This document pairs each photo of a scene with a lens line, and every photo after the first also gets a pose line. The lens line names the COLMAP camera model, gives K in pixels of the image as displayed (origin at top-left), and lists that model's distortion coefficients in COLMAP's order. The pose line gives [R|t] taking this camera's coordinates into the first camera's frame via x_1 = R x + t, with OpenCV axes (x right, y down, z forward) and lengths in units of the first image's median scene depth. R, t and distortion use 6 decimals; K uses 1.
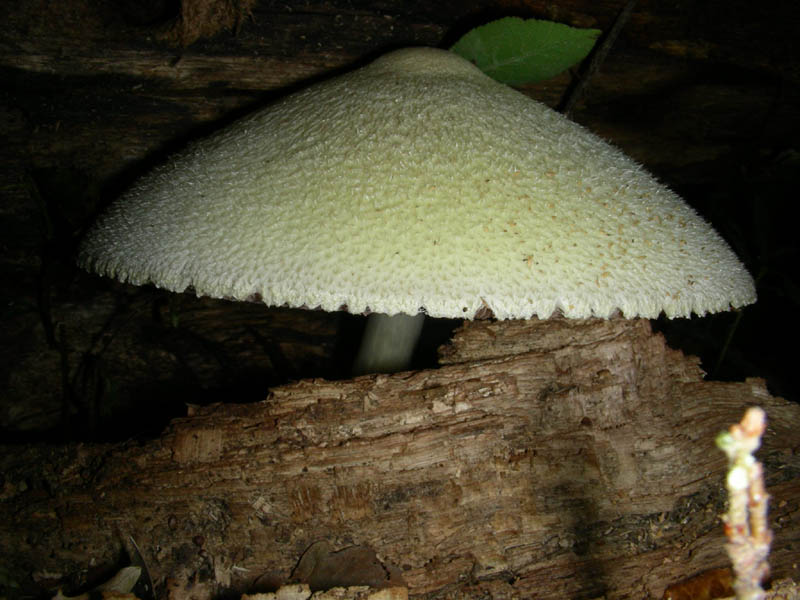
lens RADIAL K [[864.7, 0, 400.0], [0, 864.7, 300.0], [0, 0, 1]] dist [-0.206943, 0.010330]
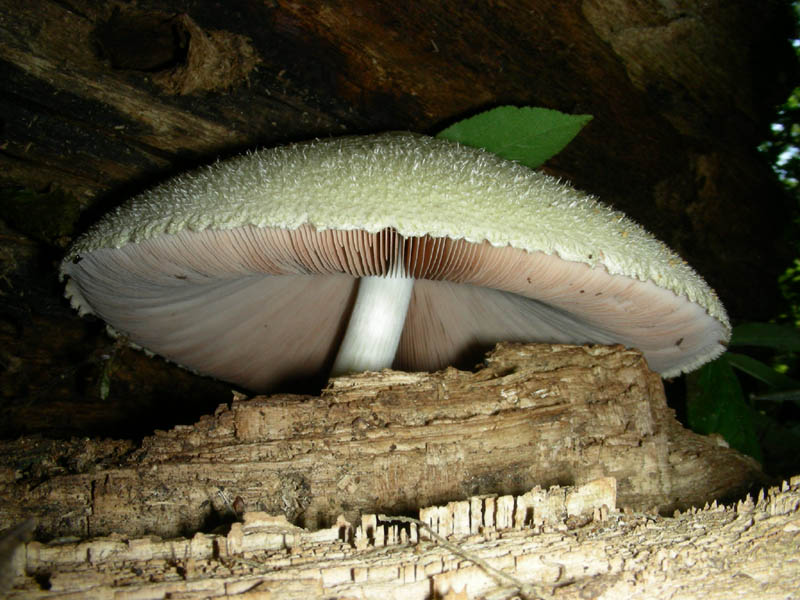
lens RADIAL K [[864.7, 0, 400.0], [0, 864.7, 300.0], [0, 0, 1]] dist [-0.206943, 0.010330]
pose [[0.936427, 0.110249, 0.333092, -0.398438], [0.012095, 0.938642, -0.344682, 0.343284], [-0.350655, 0.326798, 0.877635, 0.135405]]
